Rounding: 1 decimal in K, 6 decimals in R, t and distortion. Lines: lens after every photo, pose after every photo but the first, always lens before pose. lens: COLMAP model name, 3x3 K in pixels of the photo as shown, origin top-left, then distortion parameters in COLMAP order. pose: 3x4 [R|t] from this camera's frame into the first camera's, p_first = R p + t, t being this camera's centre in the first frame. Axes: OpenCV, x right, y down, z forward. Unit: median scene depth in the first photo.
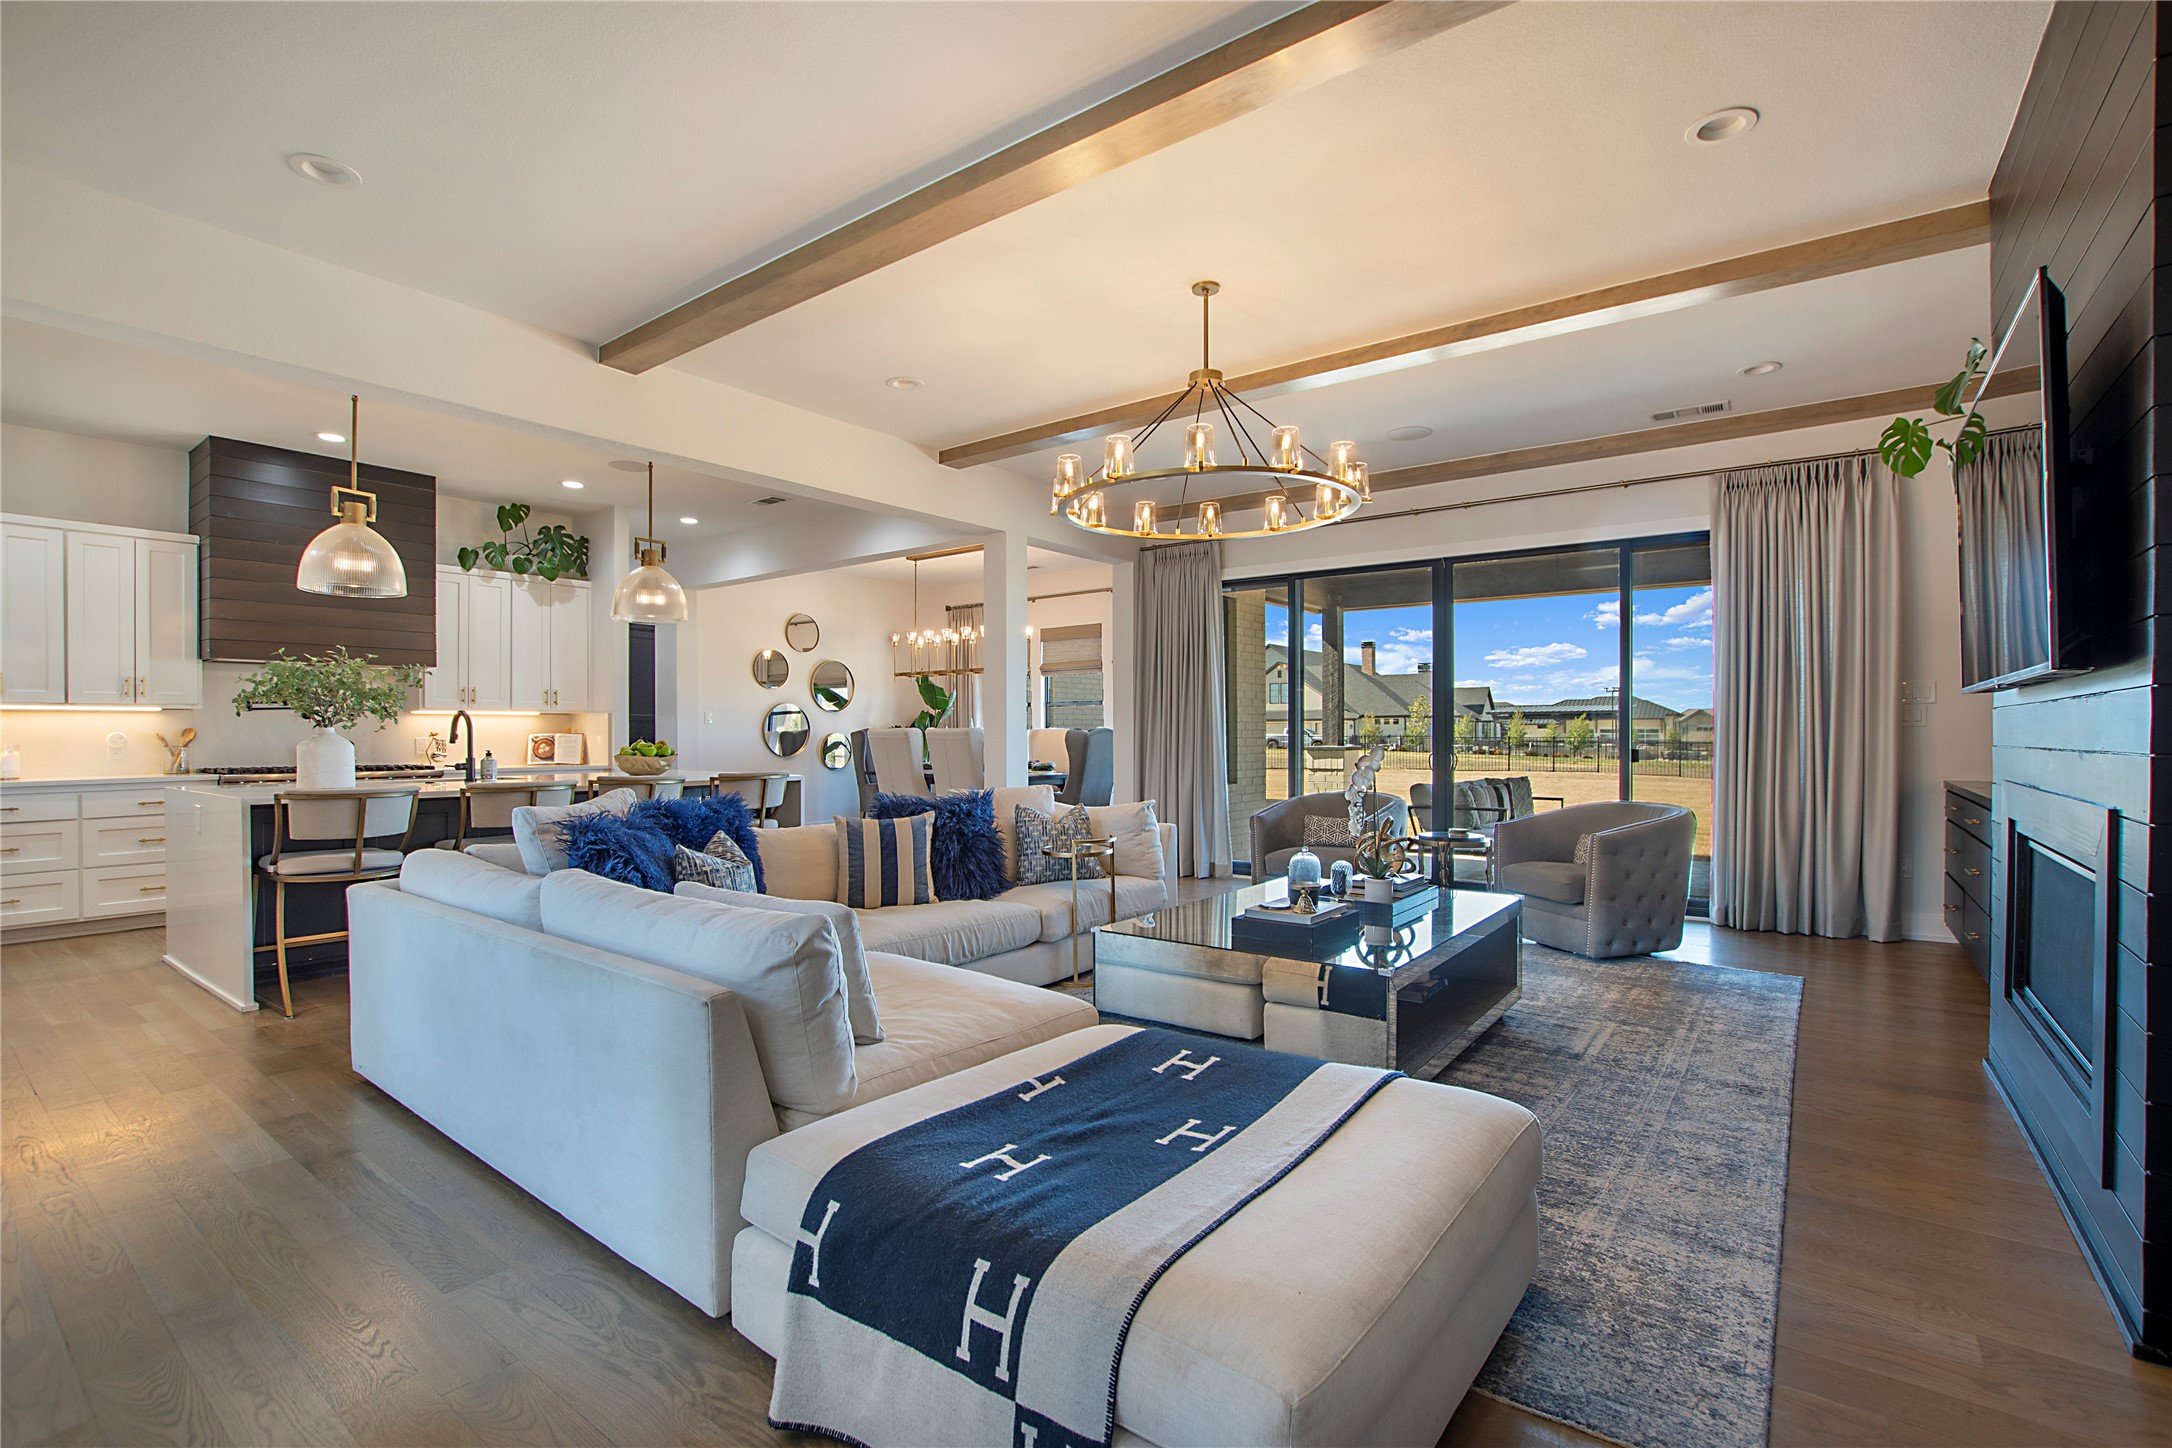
lens RADIAL K [[999.6, 0, 1098.7], [0, 999.6, 732.3], [0, 0, 1]] dist [-0.001648, -0.000122]
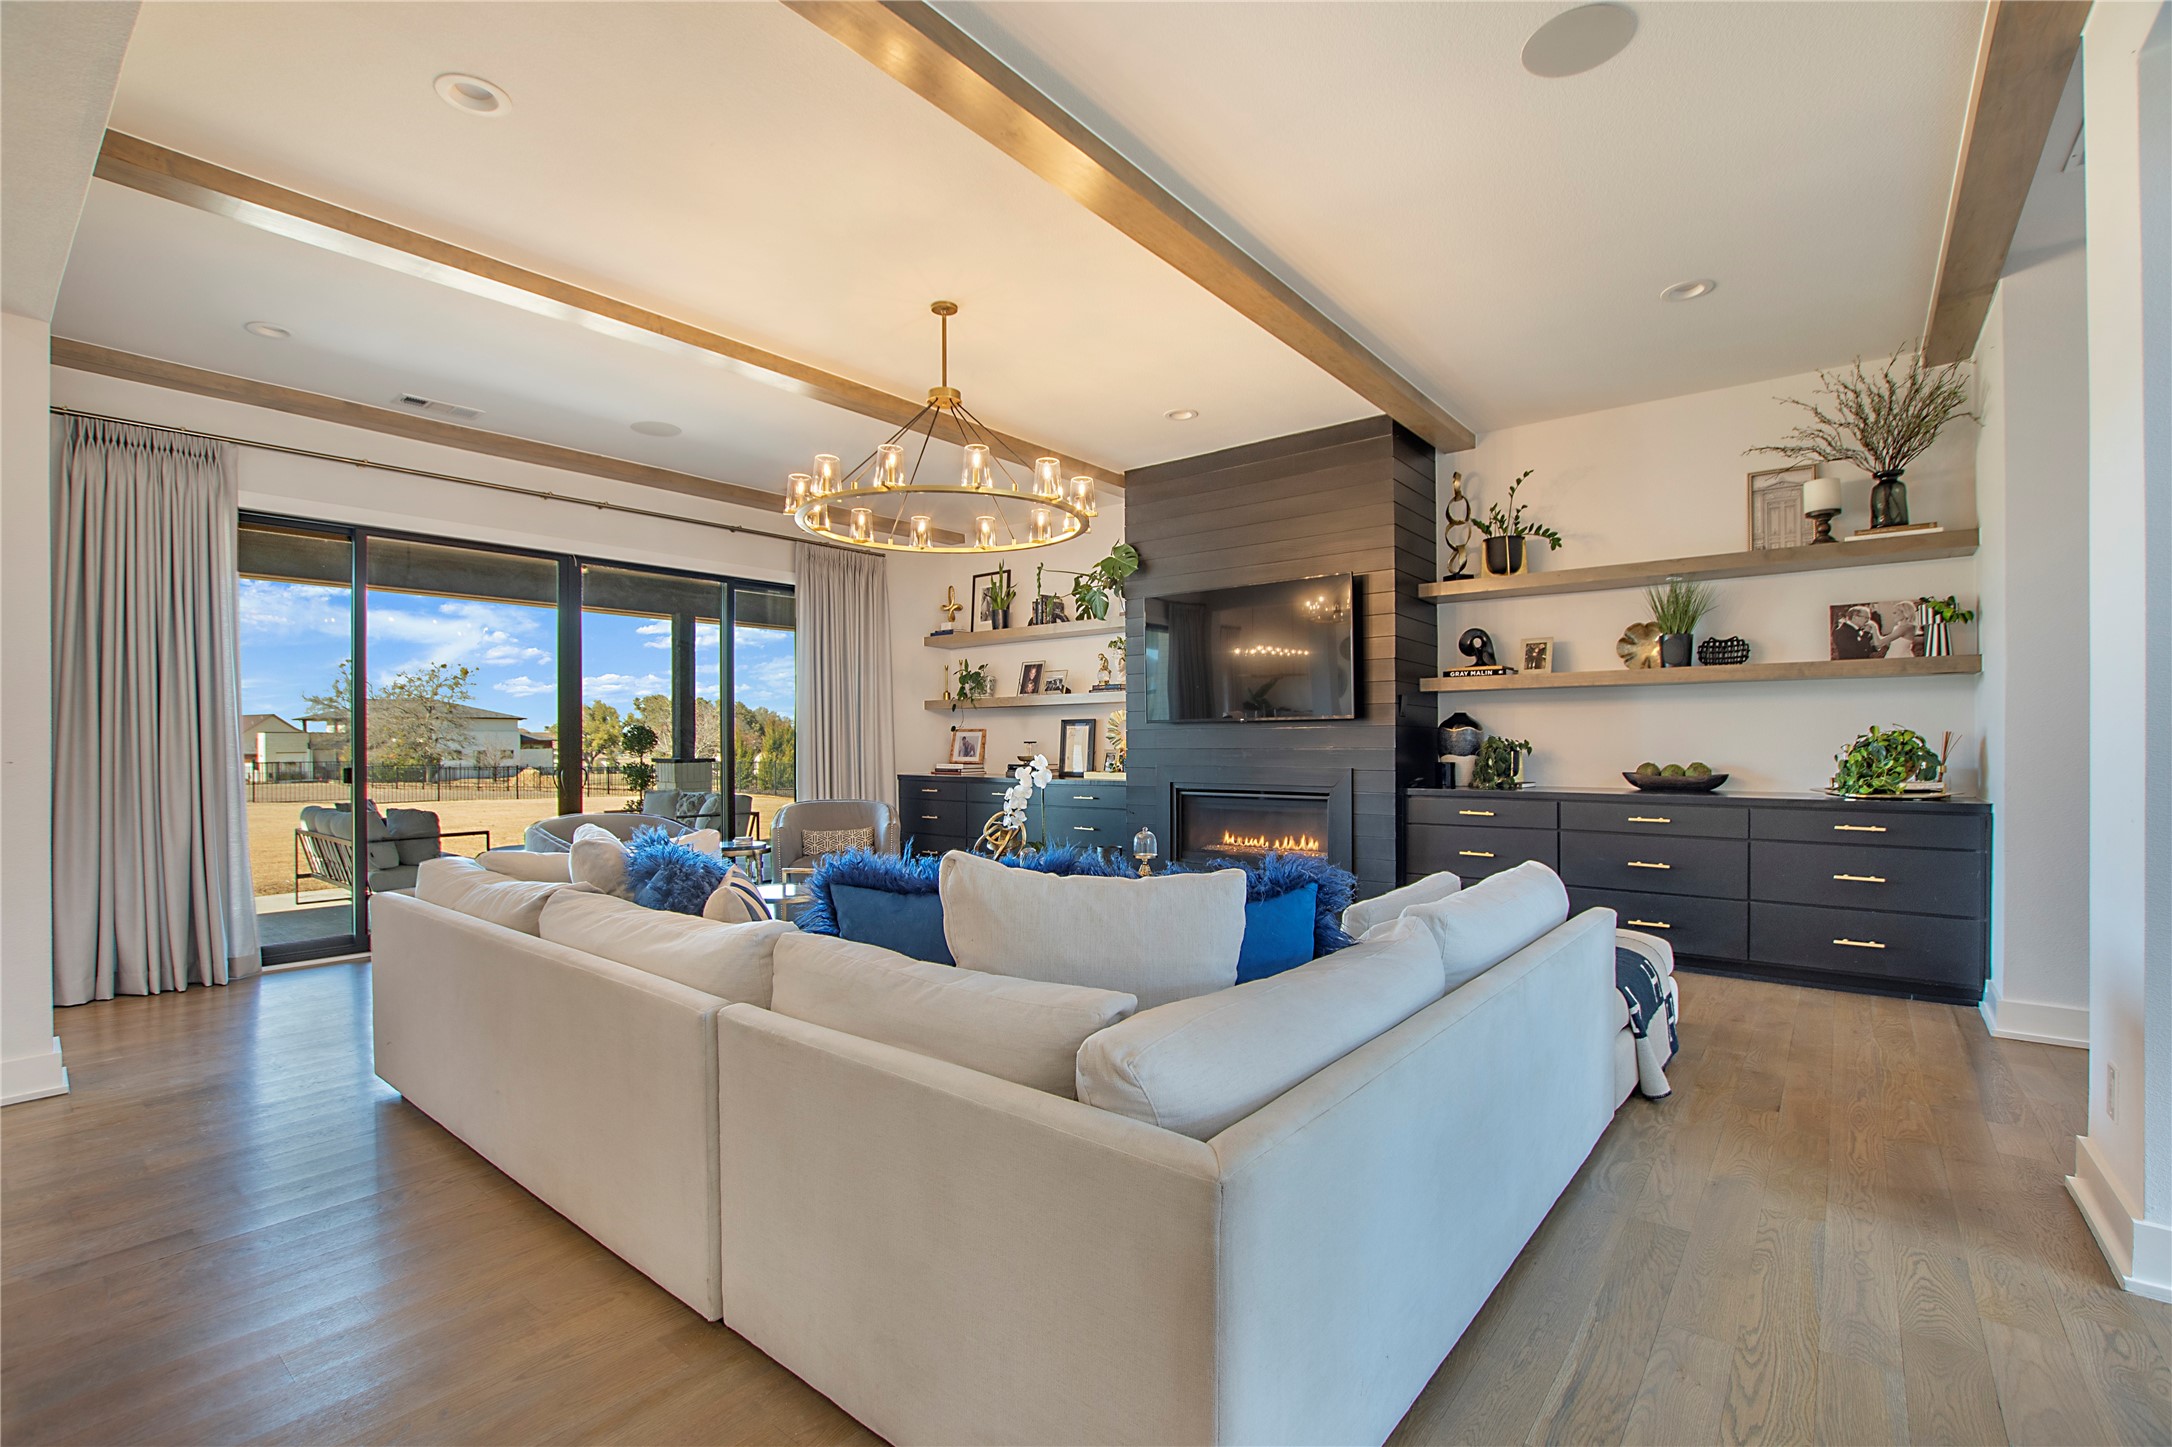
lens RADIAL K [[999.6, 0, 1098.7], [0, 999.6, 731.8], [0, 0, 1]] dist [-0.001648, -0.000122]
pose [[0.001782, 0.000414, 0.999998, -0.667037], [0.008759, 0.999962, -0.000429, -0.011545], [-0.999960, 0.008760, 0.001778, 0.615900]]
